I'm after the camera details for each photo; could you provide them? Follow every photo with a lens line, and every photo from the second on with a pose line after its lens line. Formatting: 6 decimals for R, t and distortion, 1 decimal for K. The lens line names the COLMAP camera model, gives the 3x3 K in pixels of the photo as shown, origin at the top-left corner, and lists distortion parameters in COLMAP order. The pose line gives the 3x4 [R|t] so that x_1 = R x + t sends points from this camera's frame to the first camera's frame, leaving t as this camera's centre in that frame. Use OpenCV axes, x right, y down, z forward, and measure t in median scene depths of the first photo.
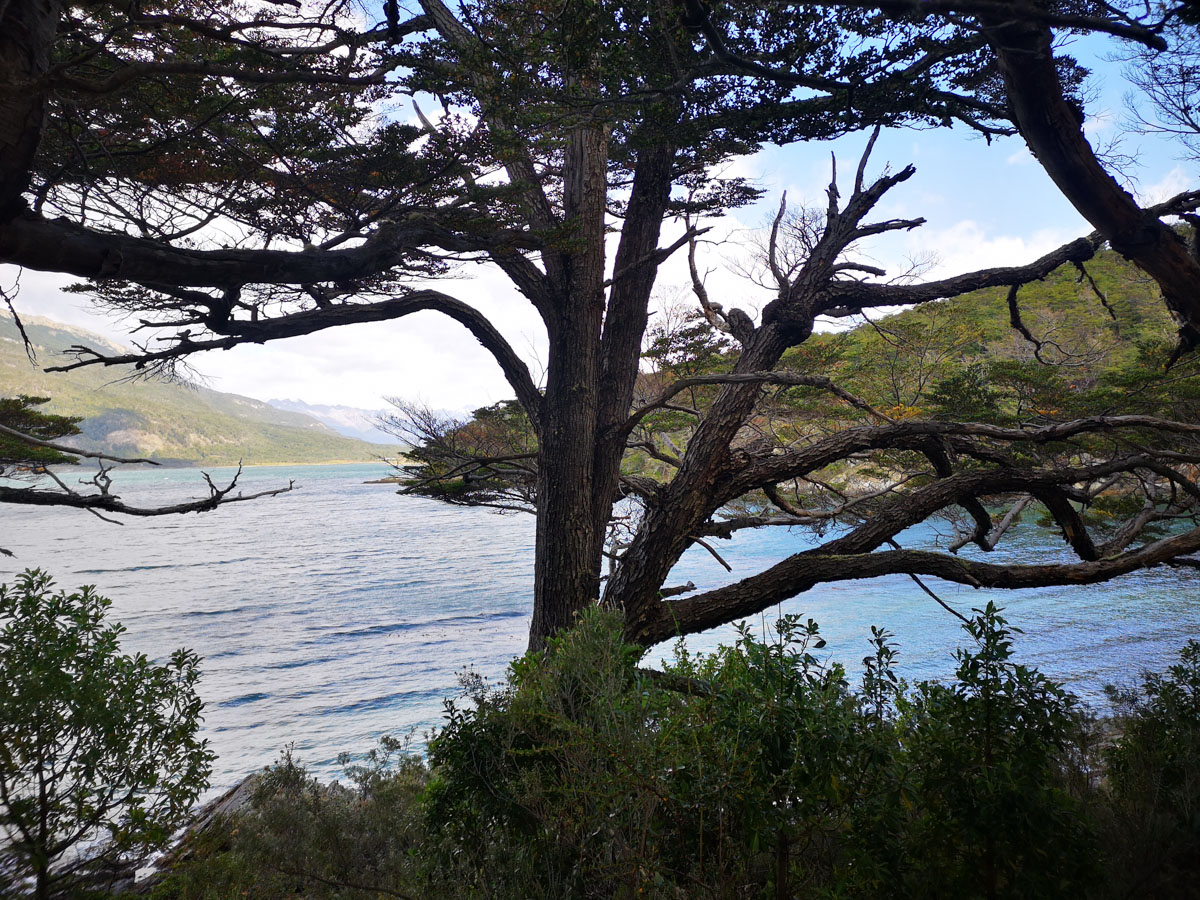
lens RADIAL K [[938.0, 0, 592.7], [0, 938.0, 449.6], [0, 0, 1]] dist [0.081067, -0.072383]
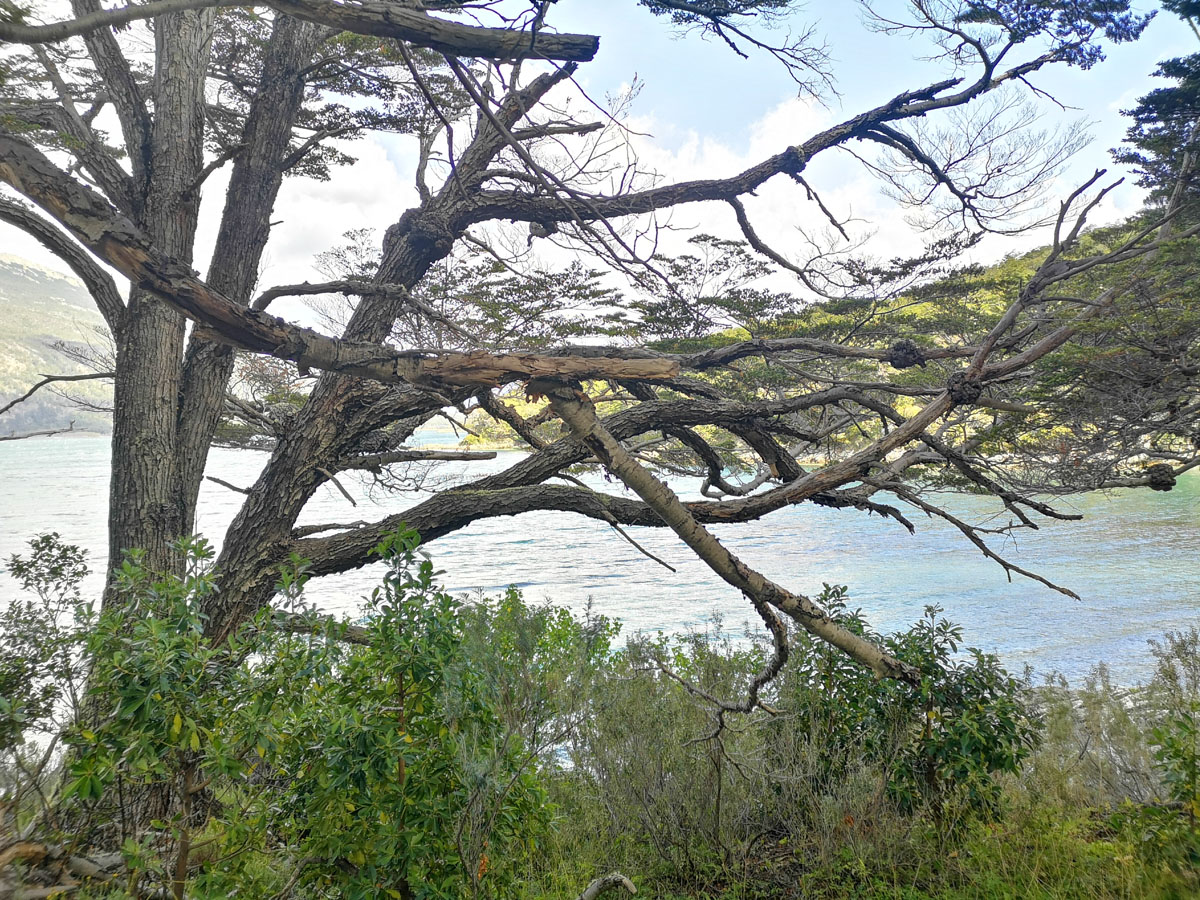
lens RADIAL K [[938.0, 0, 592.7], [0, 938.0, 449.6], [0, 0, 1]] dist [0.081067, -0.072383]
pose [[0.998185, 0.009043, -0.059536, 0.425130], [-0.007202, 0.999492, 0.031054, 0.043243], [0.059787, -0.030569, 0.997743, 0.094737]]
